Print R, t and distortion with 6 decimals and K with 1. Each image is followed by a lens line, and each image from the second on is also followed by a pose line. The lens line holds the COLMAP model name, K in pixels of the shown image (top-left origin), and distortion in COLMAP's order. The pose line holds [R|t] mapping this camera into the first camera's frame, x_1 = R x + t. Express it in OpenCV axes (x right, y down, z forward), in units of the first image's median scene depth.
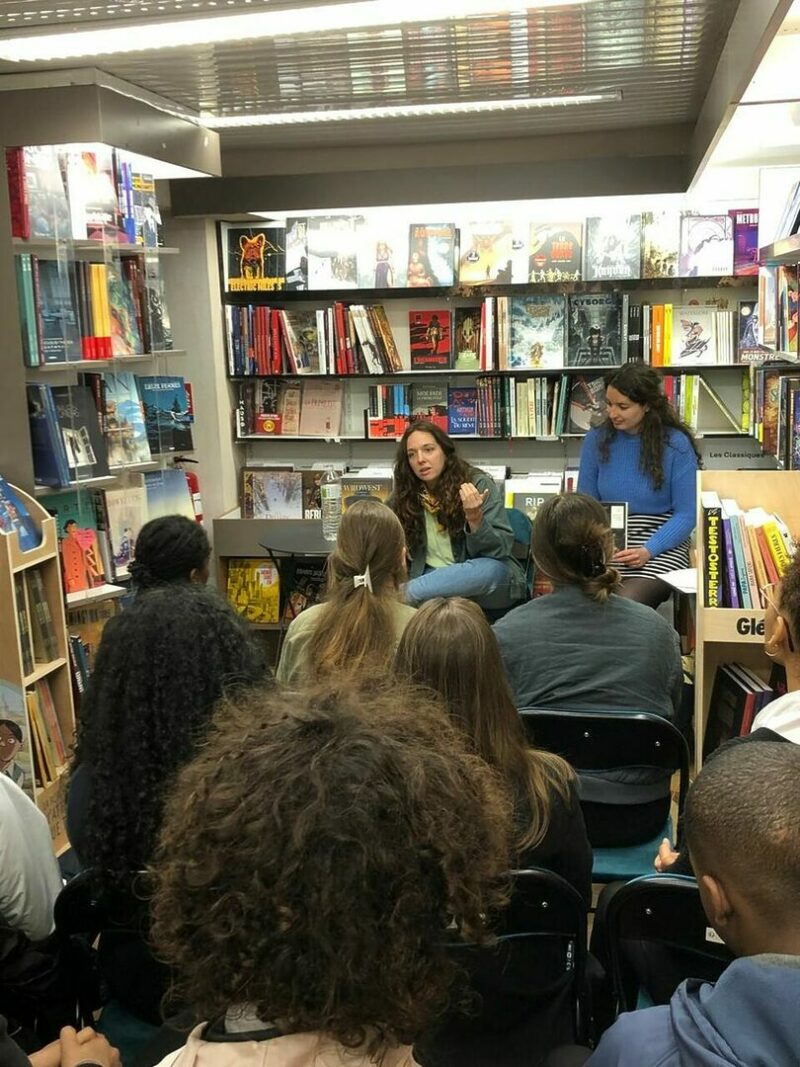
lens RADIAL K [[1249.1, 0, 397.2], [0, 1249.1, 539.8], [0, 0, 1]] dist [0.253746, -0.937331]
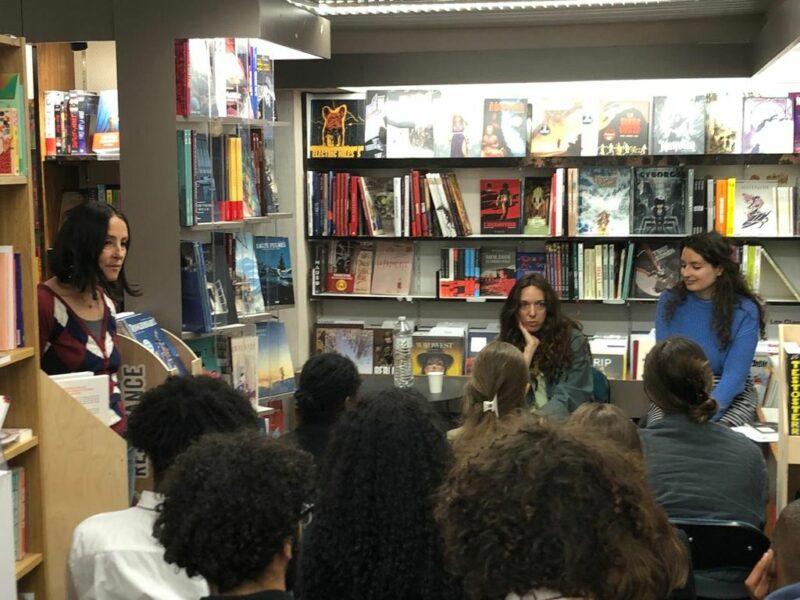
lens RADIAL K [[1380.7, 0, 400.0], [0, 1380.7, 300.0], [0, 0, 1]] dist [0.318511, -1.457213]
pose [[0.999779, 0.020788, -0.003179, -0.053867], [-0.020985, 0.996079, -0.085939, 0.020186], [0.001380, 0.085987, 0.996295, -0.147703]]
